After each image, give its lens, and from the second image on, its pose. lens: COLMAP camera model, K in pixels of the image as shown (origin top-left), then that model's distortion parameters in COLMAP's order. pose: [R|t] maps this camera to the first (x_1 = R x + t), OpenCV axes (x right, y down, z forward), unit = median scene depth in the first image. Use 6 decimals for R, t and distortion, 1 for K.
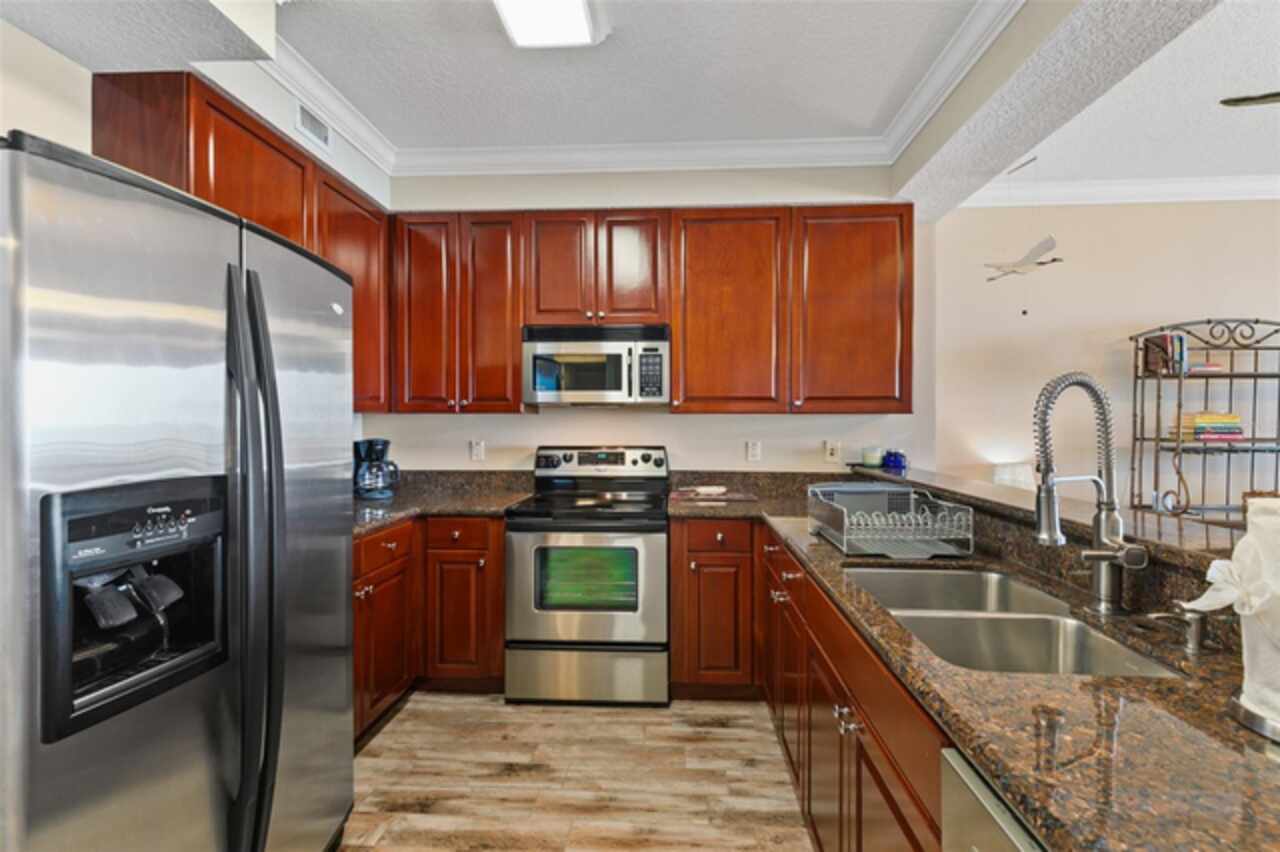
lens RADIAL K [[572.9, 0, 640.0], [0, 572.9, 426.0], [0, 0, 1]] dist [0.001345, -0.000179]
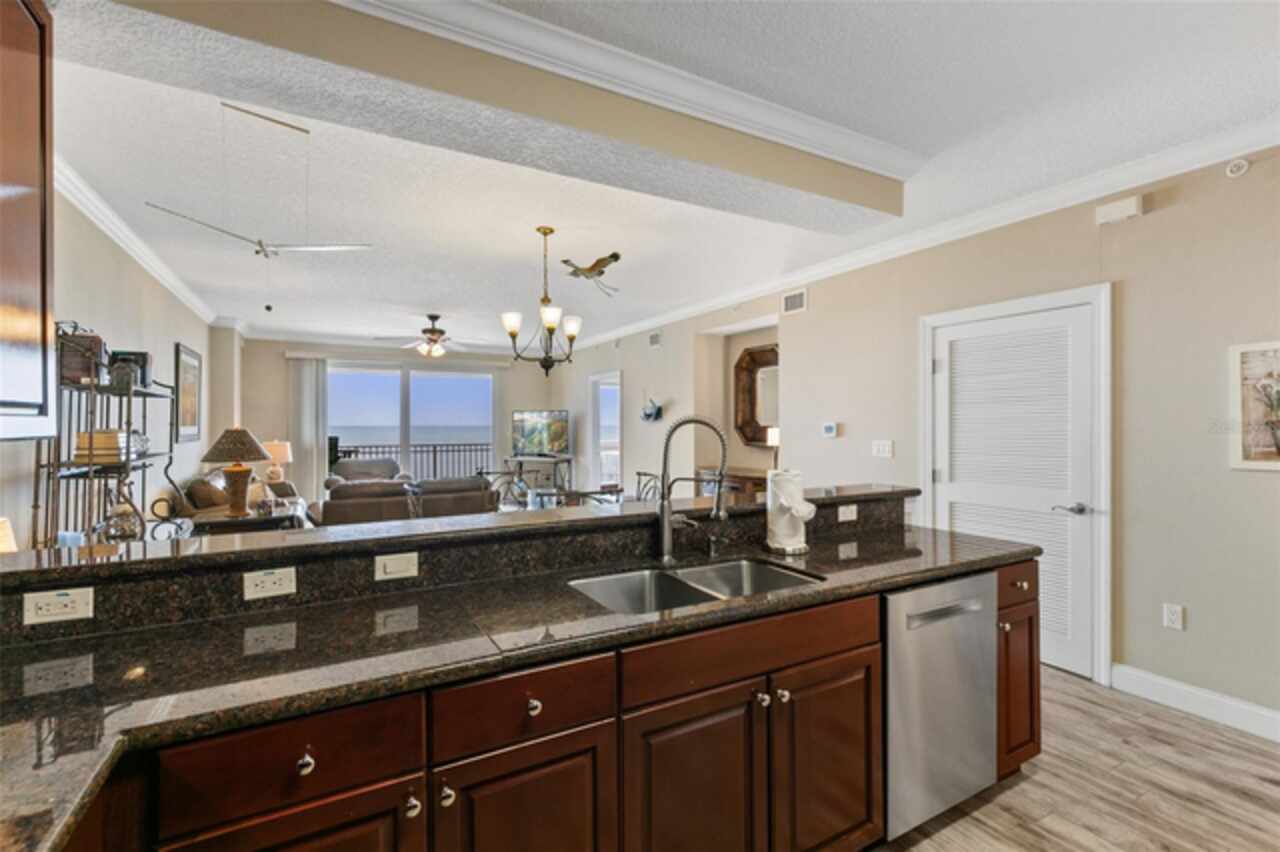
lens RADIAL K [[572.9, 0, 640.0], [0, 572.9, 426.0], [0, 0, 1]] dist [0.001345, -0.000179]
pose [[-0.539343, 0.000256, 0.842086, -0.203953], [0.009601, 0.999937, 0.005845, -0.028289], [-0.842031, 0.011237, -0.539312, 0.779497]]
